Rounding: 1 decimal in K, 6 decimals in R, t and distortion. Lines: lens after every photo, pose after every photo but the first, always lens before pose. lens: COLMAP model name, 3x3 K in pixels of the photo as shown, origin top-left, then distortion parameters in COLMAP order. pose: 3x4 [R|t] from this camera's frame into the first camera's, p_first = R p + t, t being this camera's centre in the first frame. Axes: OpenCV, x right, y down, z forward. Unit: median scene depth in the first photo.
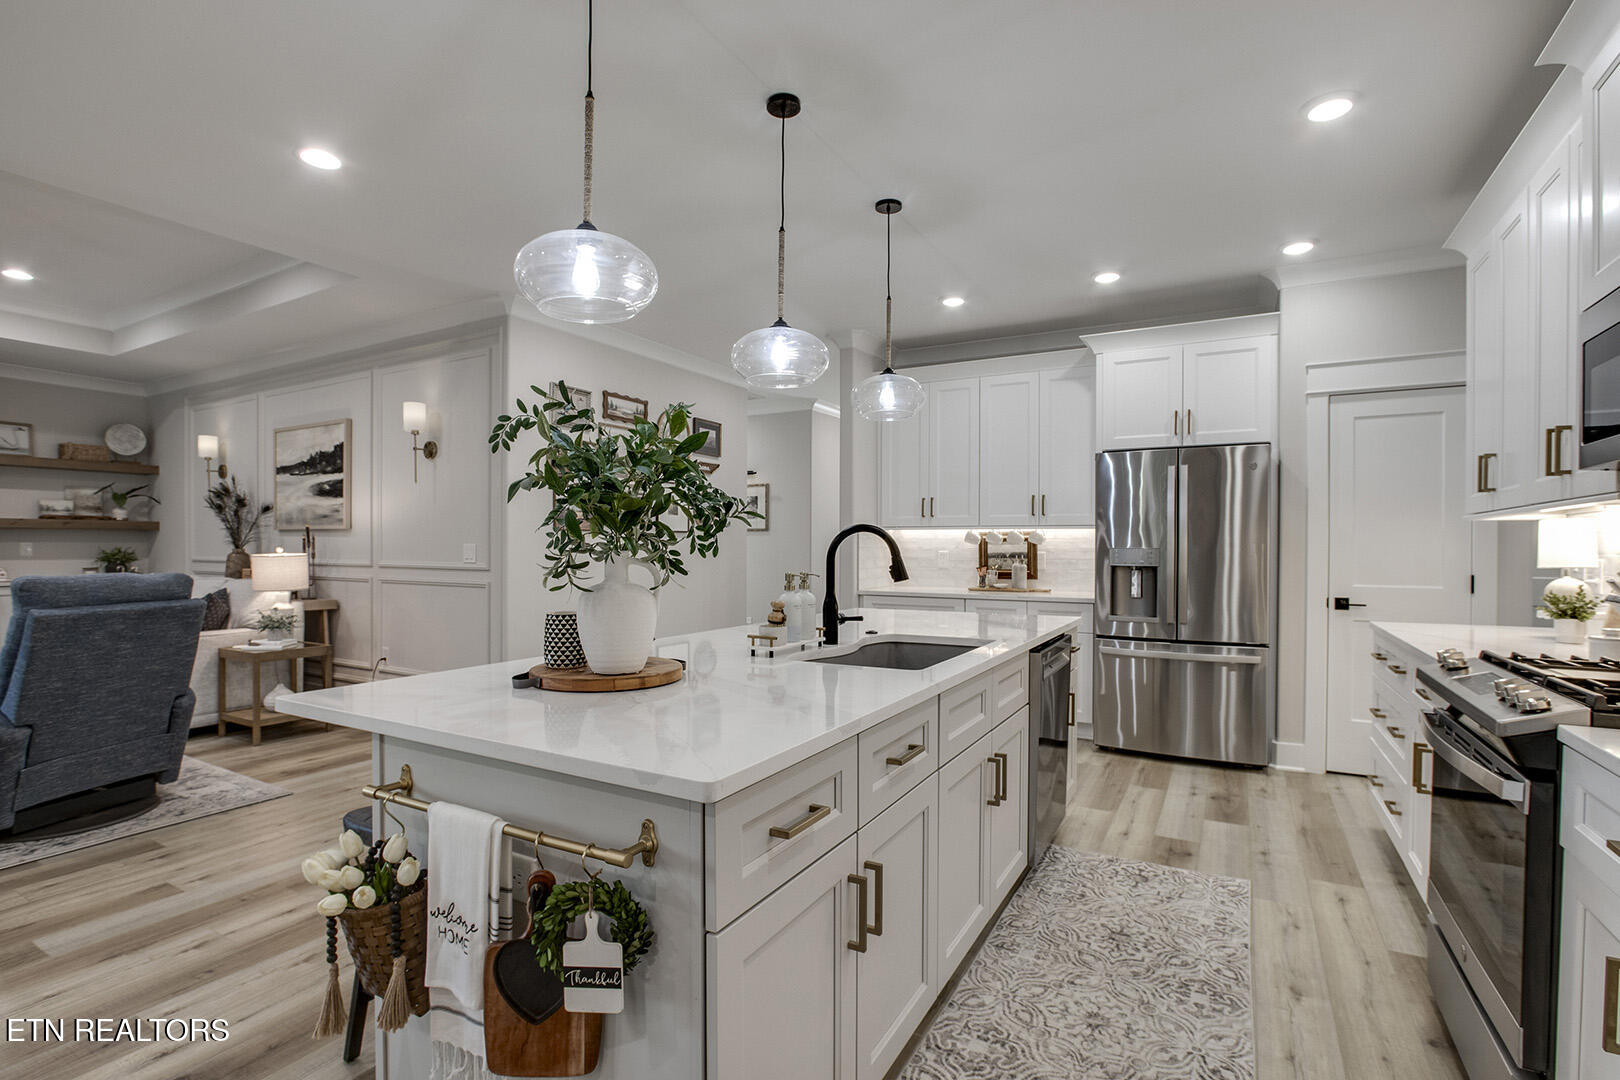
lens RADIAL K [[759.7, 0, 811.8], [0, 759.7, 545.7], [0, 0, 1]] dist [-0.015676, 0.000395]
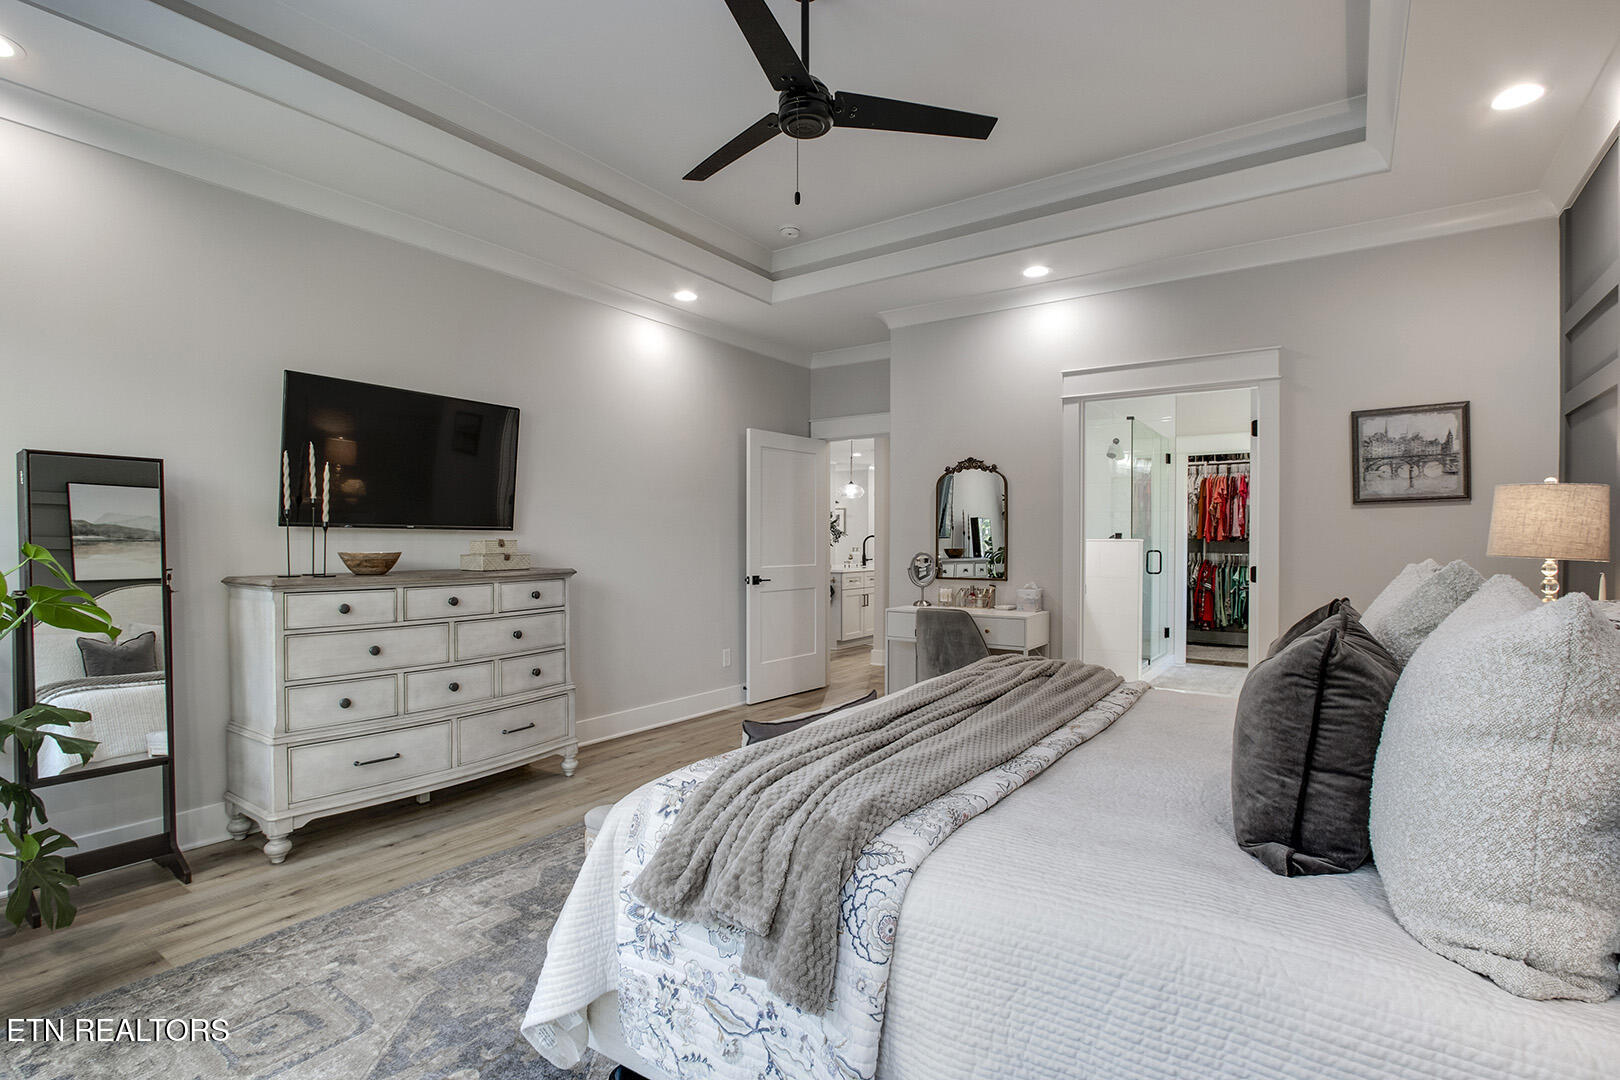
lens RADIAL K [[759.7, 0, 806.0], [0, 759.7, 543.8], [0, 0, 1]] dist [-0.015676, 0.000395]
pose [[0.994598, 0.001212, -0.103798, 0.133607], [-0.000354, 0.999966, 0.008289, -0.015575], [0.103805, -0.008207, 0.994564, -2.928242]]
